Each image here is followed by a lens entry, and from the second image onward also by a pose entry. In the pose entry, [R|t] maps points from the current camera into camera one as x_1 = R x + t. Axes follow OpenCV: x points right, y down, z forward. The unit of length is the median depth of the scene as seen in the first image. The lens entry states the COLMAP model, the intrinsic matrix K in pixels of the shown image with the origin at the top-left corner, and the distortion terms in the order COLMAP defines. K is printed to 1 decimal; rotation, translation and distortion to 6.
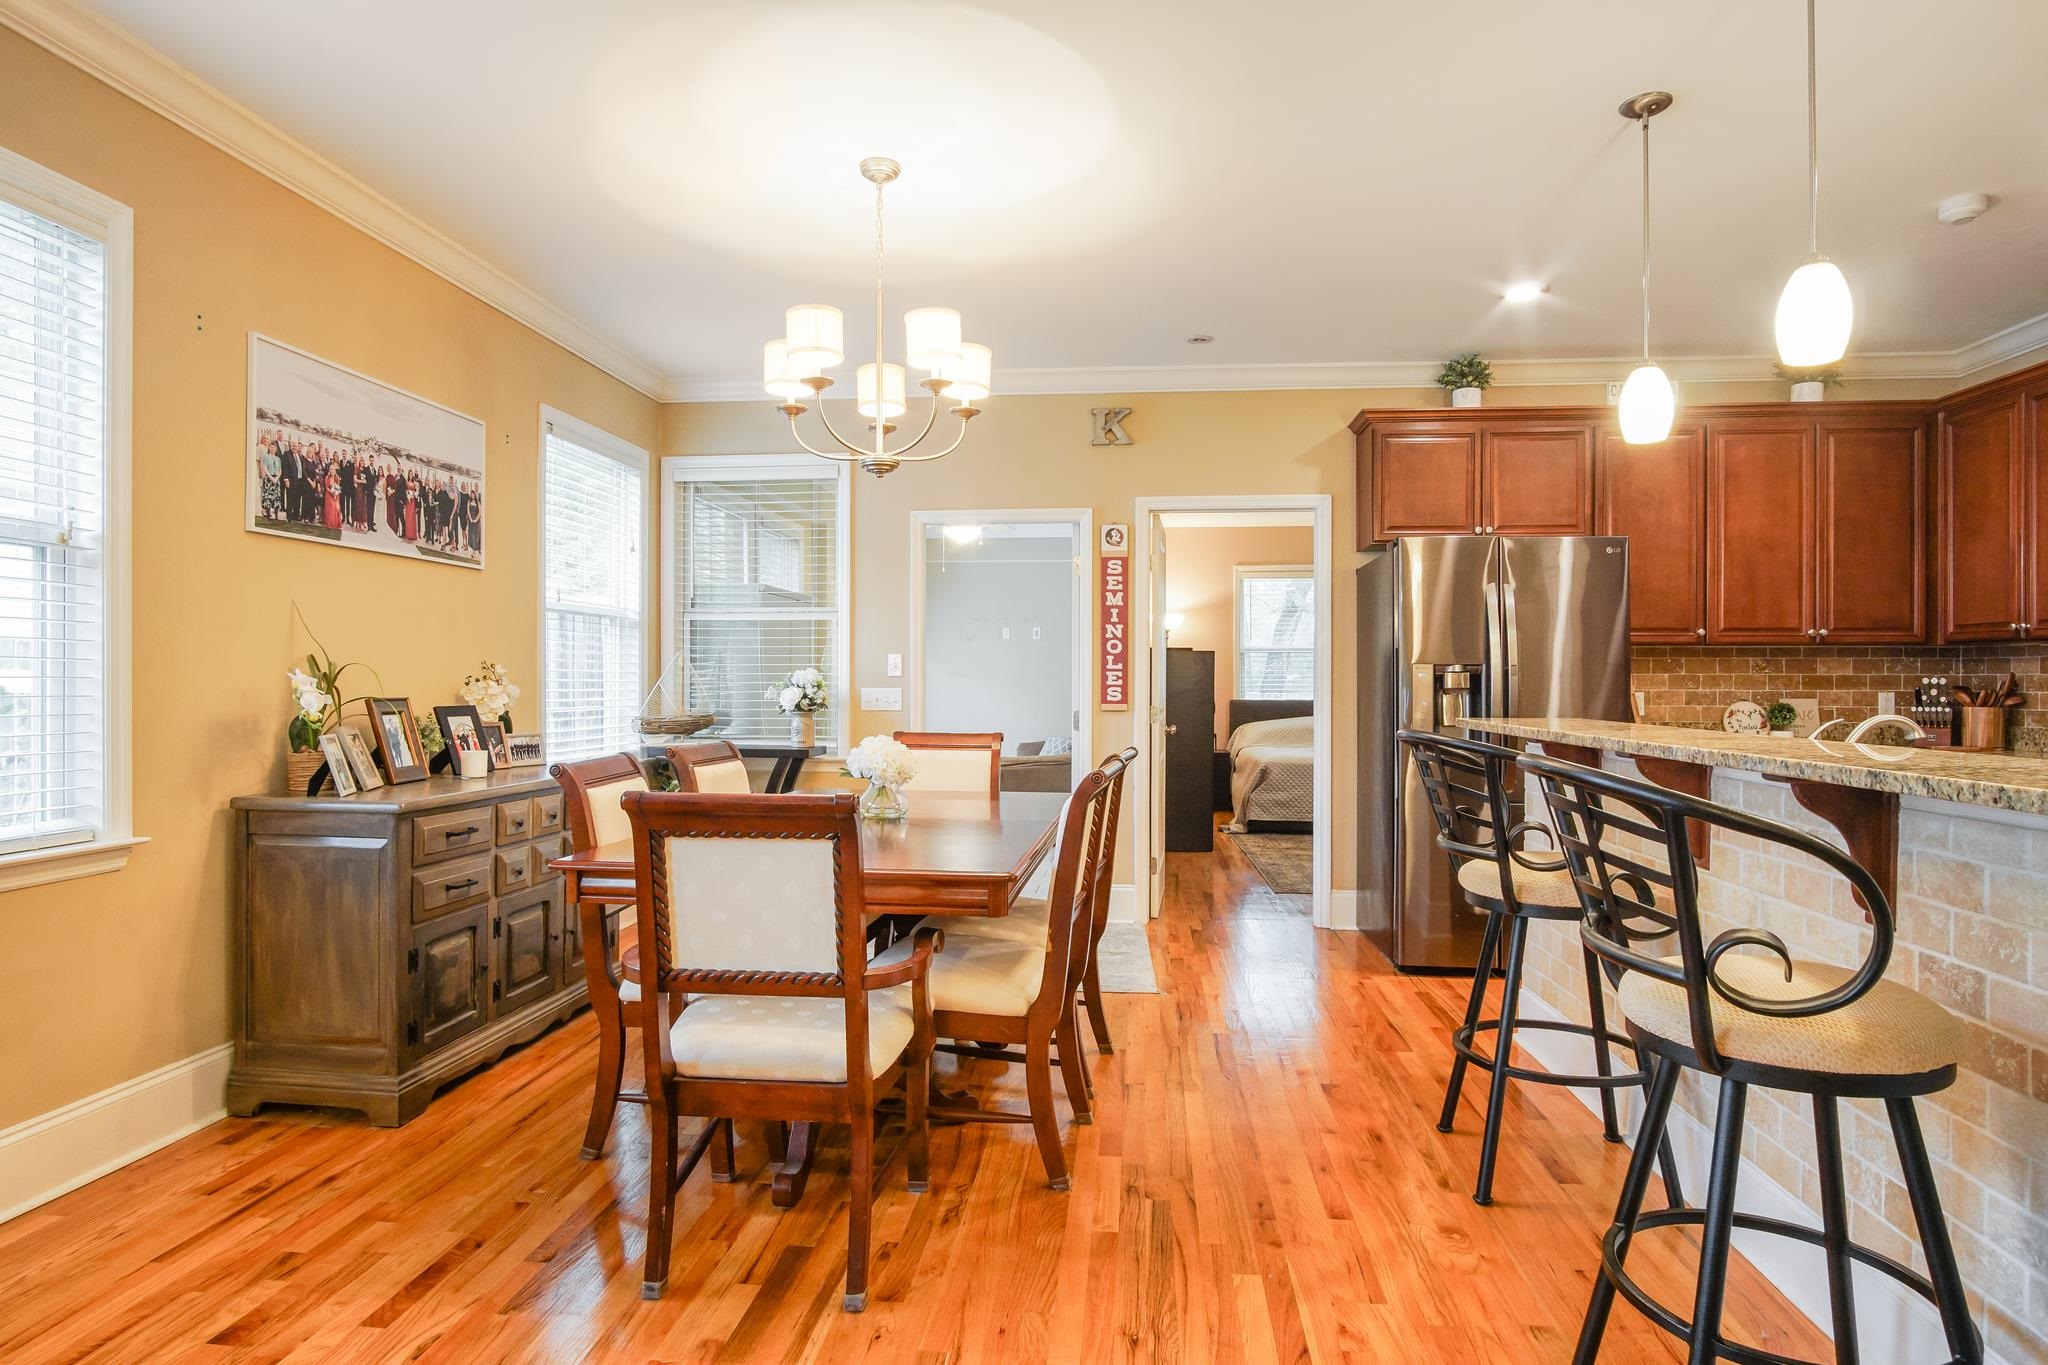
lens RADIAL K [[1104.3, 0, 1018.4], [0, 1104.3, 686.6], [0, 0, 1]] dist [-0.034609, 0.009857]
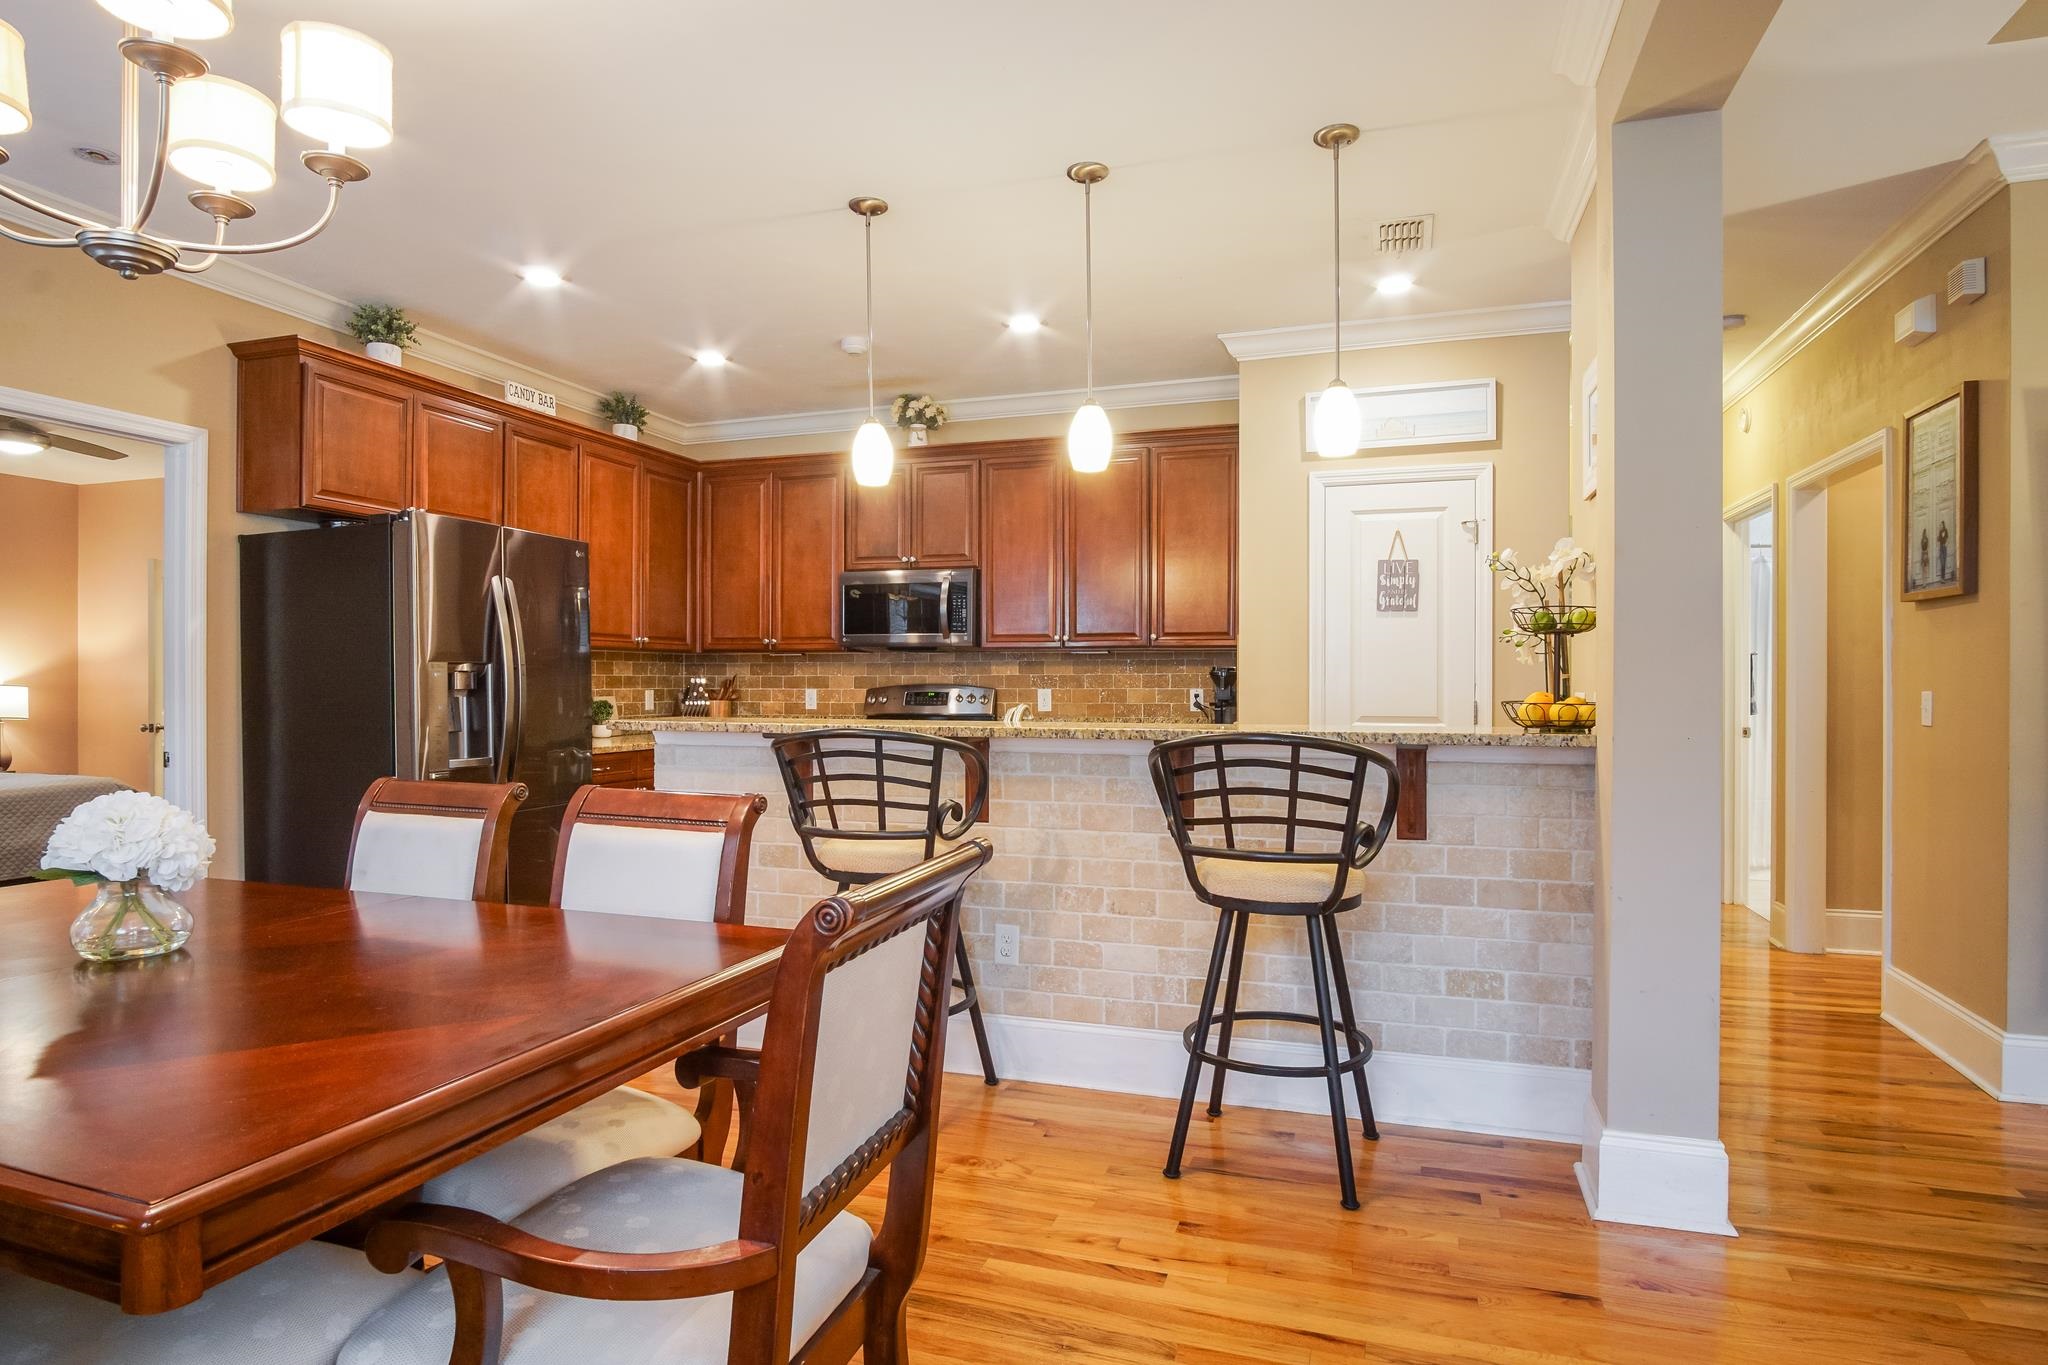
lens RADIAL K [[1123.4, 0, 1020.1], [0, 1123.4, 687.9], [0, 0, 1]] dist [-0.031392, 0.008816]
pose [[0.213986, -0.007243, 0.976810, -0.440583], [0.005104, 0.999967, 0.006296, -0.003792], [-0.976823, 0.003638, 0.214016, 0.411348]]
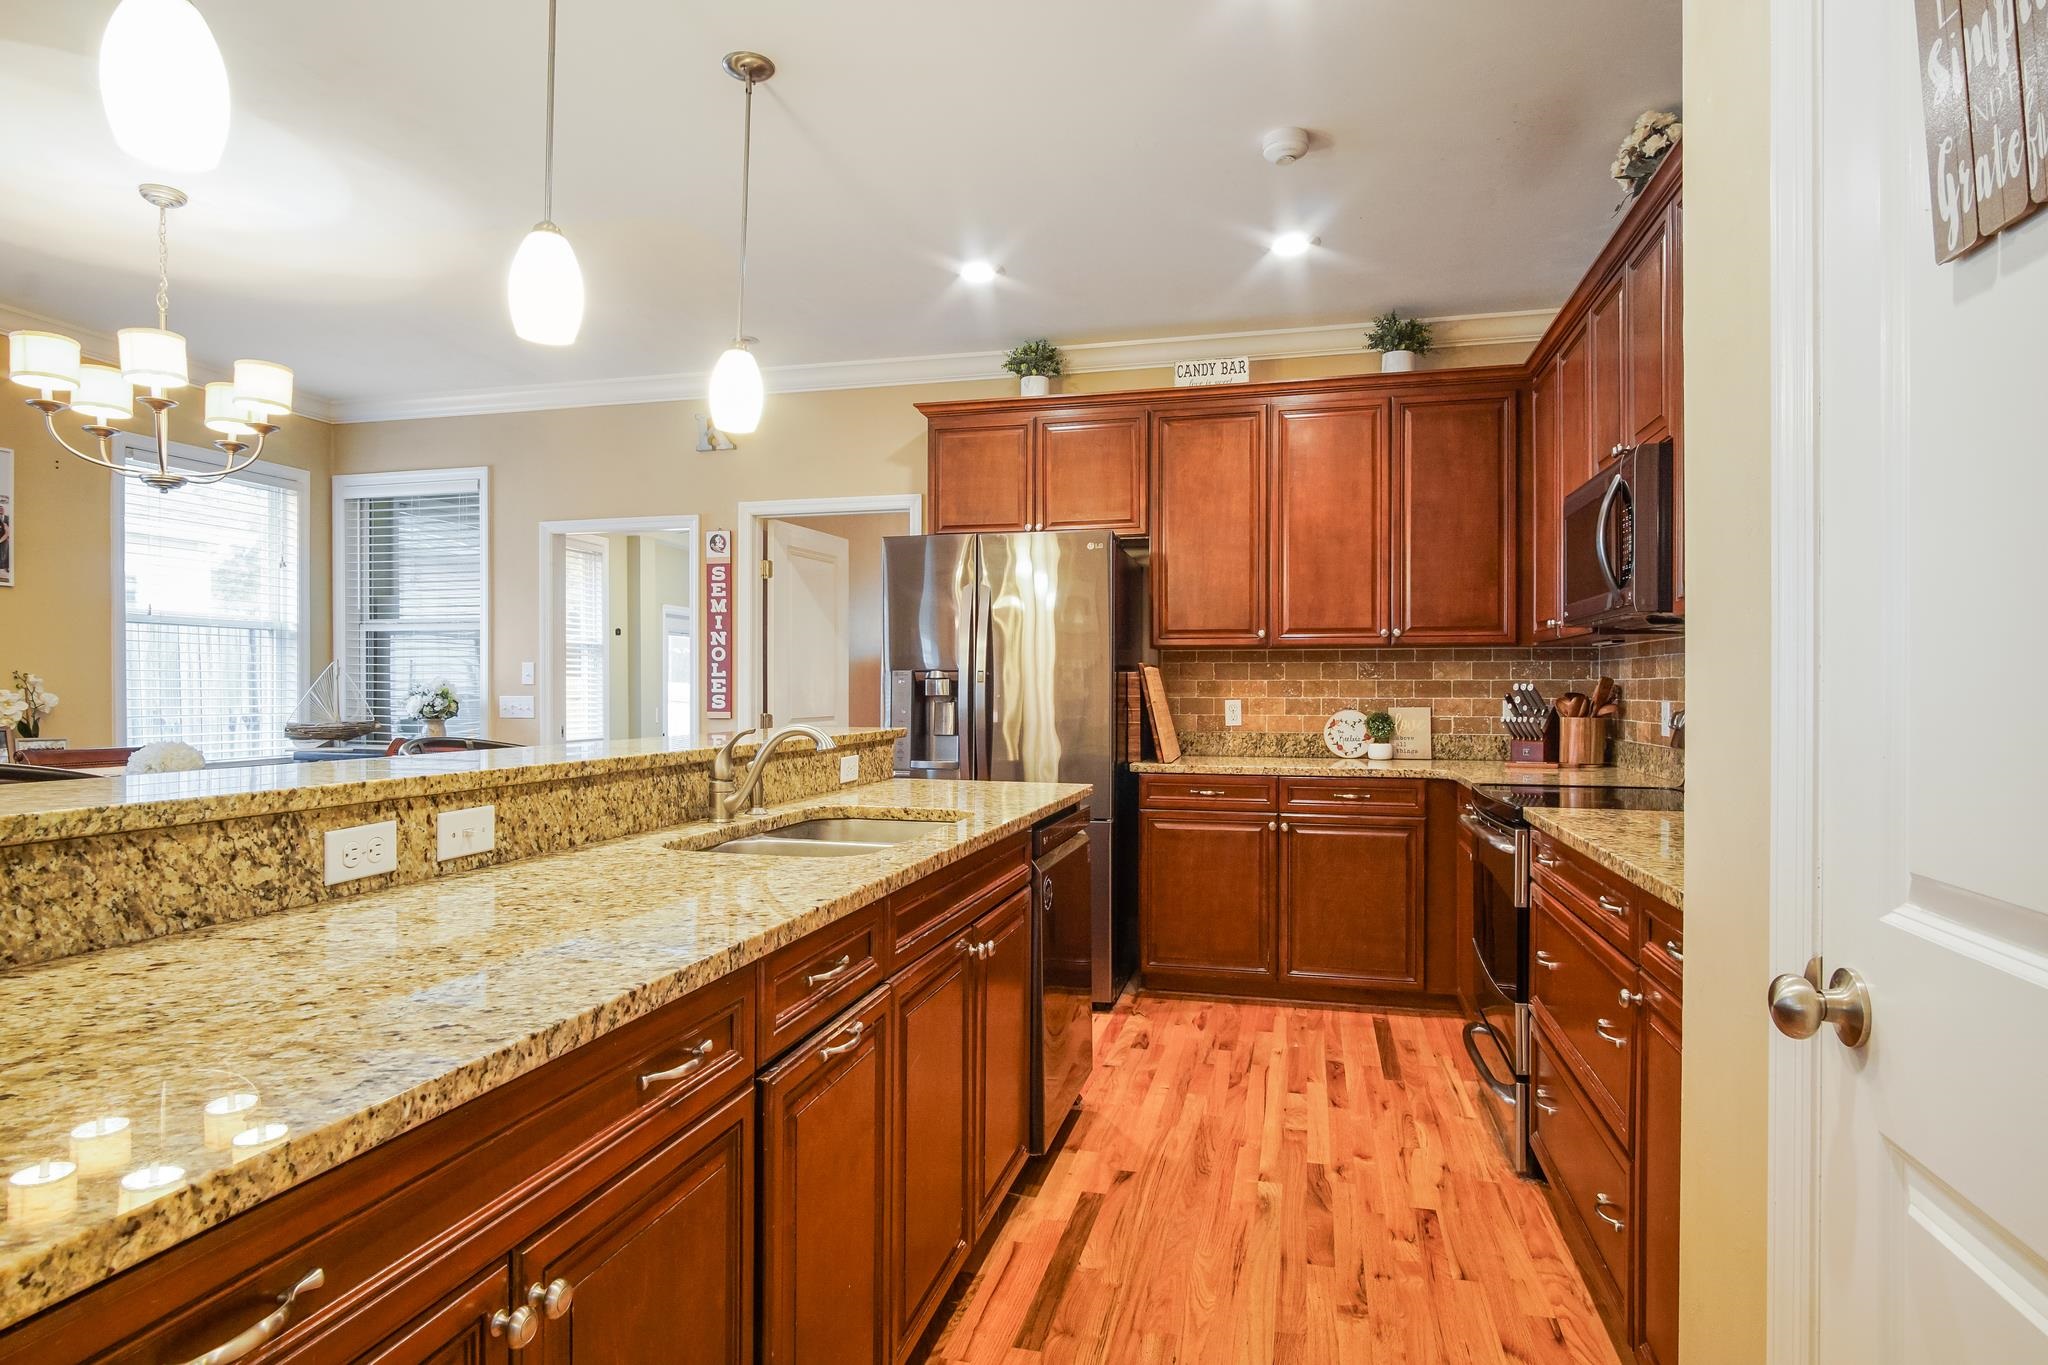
lens RADIAL K [[1110.7, 0, 1019.4], [0, 1110.7, 692.1], [0, 0, 1]] dist [-0.020292, 0.008397]
pose [[0.989774, -0.000999, -0.142639, 0.683262], [0.000625, 0.999996, -0.002669, 0.001128], [0.142641, 0.002552, 0.989771, 0.072557]]
